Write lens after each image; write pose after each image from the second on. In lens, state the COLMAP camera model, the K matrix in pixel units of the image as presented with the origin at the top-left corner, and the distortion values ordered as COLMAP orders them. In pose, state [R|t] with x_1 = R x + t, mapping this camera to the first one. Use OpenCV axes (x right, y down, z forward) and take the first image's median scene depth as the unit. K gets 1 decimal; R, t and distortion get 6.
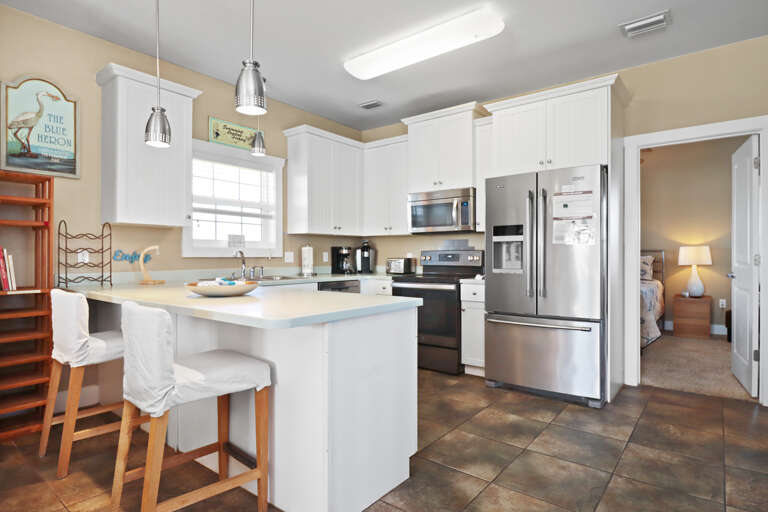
lens RADIAL K [[421.0, 0, 384.0], [0, 421.0, 256.0], [0, 0, 1]] dist [0.002229, -0.000005]
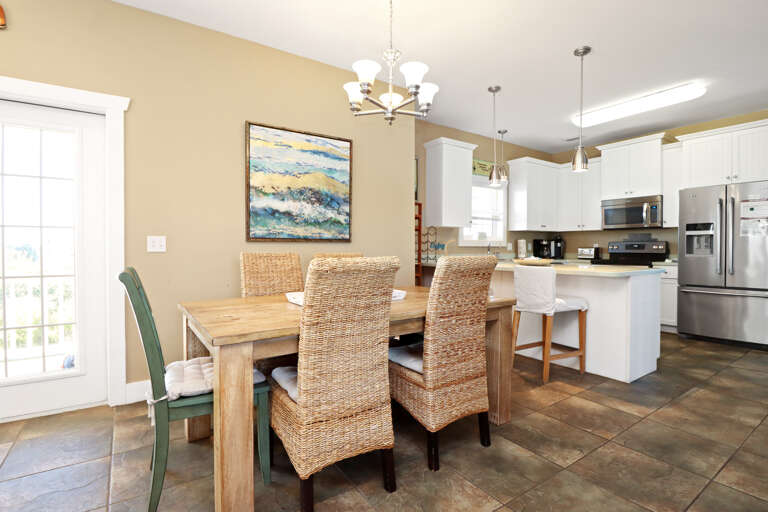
lens RADIAL K [[369.8, 0, 384.0], [0, 369.8, 256.0], [0, 0, 1]] dist [0.000637, -0.013923]
pose [[0.957033, 0.006636, -0.289904, -0.314242], [-0.000462, 0.999772, 0.021358, 0.009266], [0.289979, -0.020307, 0.956817, -0.421339]]
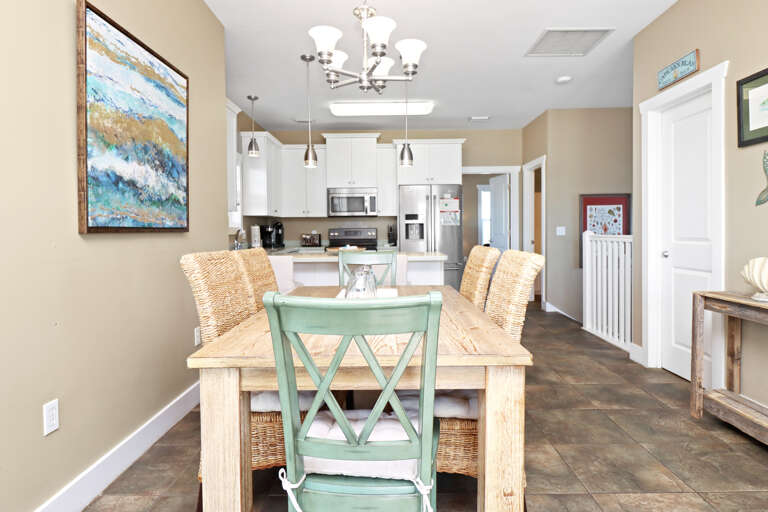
lens RADIAL K [[457.8, 0, 384.1], [0, 457.8, 233.4], [0, 0, 1]] dist [0.000063, -0.000046]
pose [[0.784599, -0.010539, 0.619914, -0.849132], [0.008839, 0.999944, 0.005811, -0.004864], [-0.619941, 0.000920, 0.784648, -0.348730]]
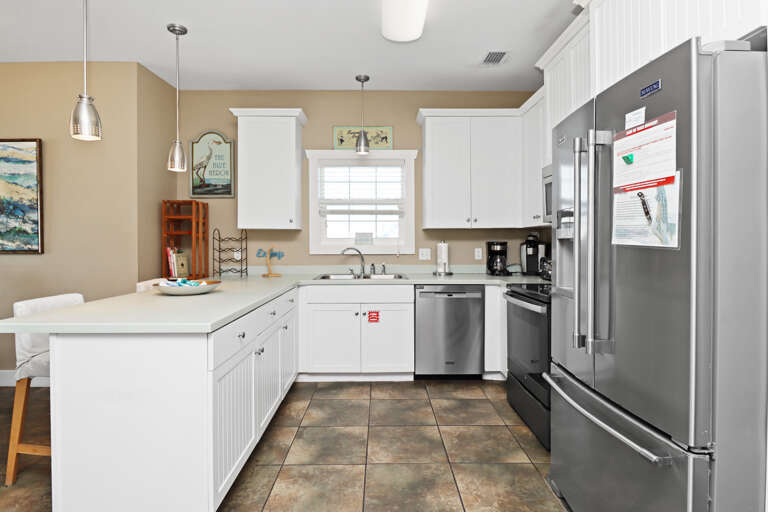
lens RADIAL K [[402.4, 0, 386.8], [0, 402.4, 245.4], [0, 0, 1]] dist [0.002347, 0.000082]
pose [[0.630252, 0.003760, -0.776381, 0.479708], [0.001884, 0.999978, 0.006372, -0.026268], [0.776388, -0.005478, 0.630231, 0.434012]]
